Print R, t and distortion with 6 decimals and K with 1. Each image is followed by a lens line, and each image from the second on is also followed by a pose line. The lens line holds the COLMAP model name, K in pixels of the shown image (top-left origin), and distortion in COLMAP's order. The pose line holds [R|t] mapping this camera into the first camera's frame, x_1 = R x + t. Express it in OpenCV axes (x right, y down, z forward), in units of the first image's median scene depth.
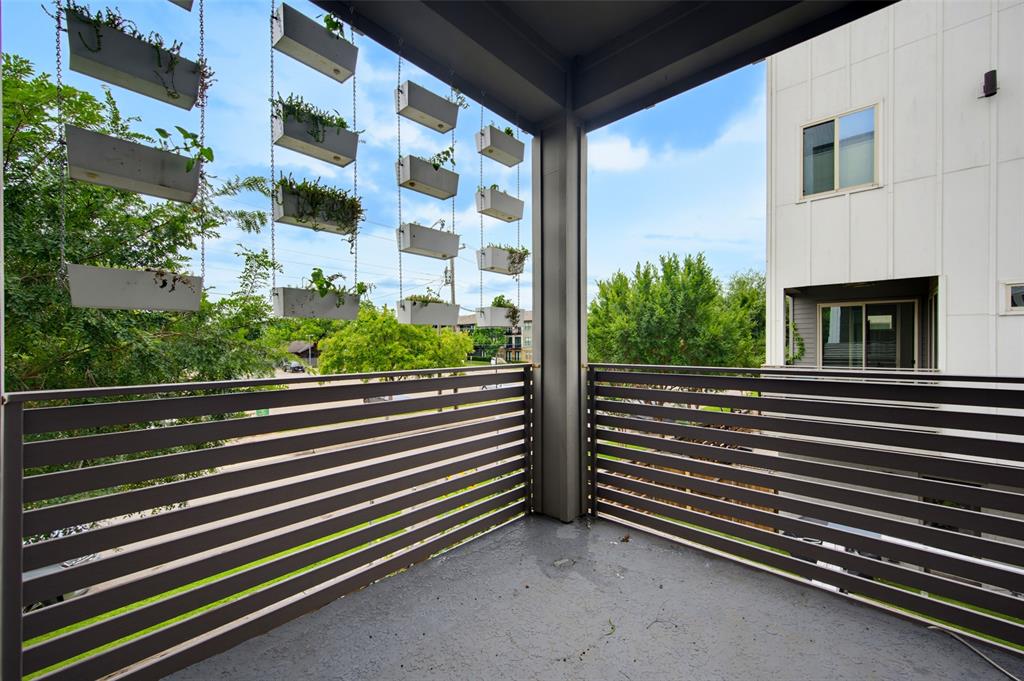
lens RADIAL K [[402.5, 0, 512.0], [0, 402.5, 340.5], [0, 0, 1]] dist [0.002074, 0.000103]
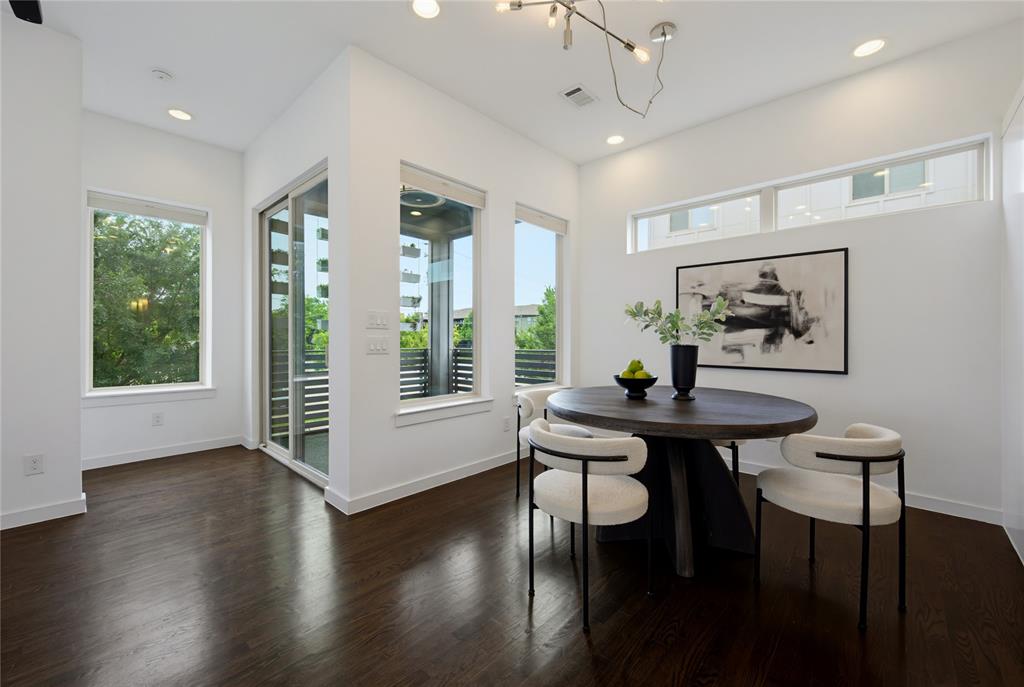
lens RADIAL K [[412.2, 0, 504.9], [0, 412.2, 333.2], [0, 0, 1]] dist [0.003314, 0.000236]
pose [[0.999980, 0.004781, 0.004065, 0.445143], [-0.004760, 0.999975, -0.005243, -0.012508], [-0.004090, 0.005224, 0.999978, -1.165673]]
